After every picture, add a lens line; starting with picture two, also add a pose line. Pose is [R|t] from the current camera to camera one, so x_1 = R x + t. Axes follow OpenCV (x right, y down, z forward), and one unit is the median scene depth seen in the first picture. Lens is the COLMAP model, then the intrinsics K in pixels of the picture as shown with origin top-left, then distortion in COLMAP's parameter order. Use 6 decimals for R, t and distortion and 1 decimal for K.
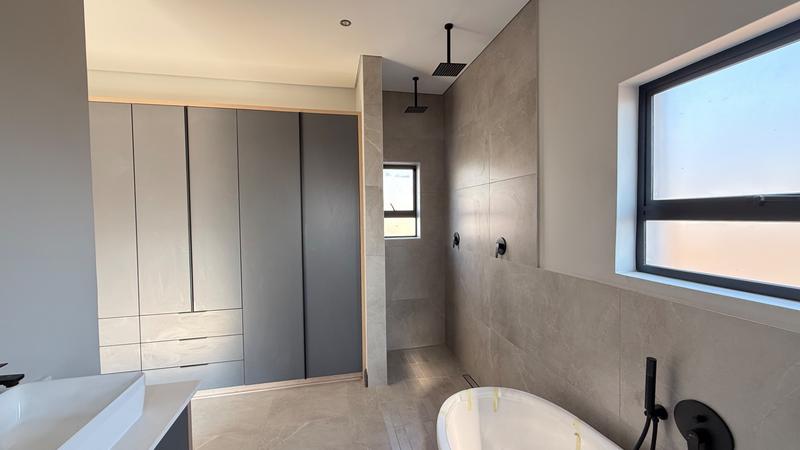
lens RADIAL K [[316.7, 0, 400.0], [0, 316.7, 225.0], [0, 0, 1]] dist [0.001484, 0.000493]
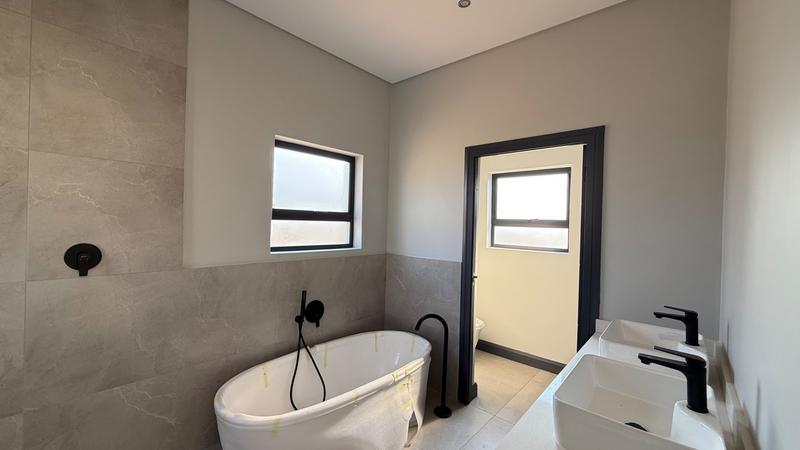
lens RADIAL K [[316.7, 0, 400.0], [0, 316.7, 225.0], [0, 0, 1]] dist [0.001484, 0.000493]
pose [[-0.585116, -0.022150, 0.810647, -0.819045], [-0.002601, 0.999673, 0.025438, -0.027377], [-0.810945, 0.012776, -0.584982, 1.189216]]
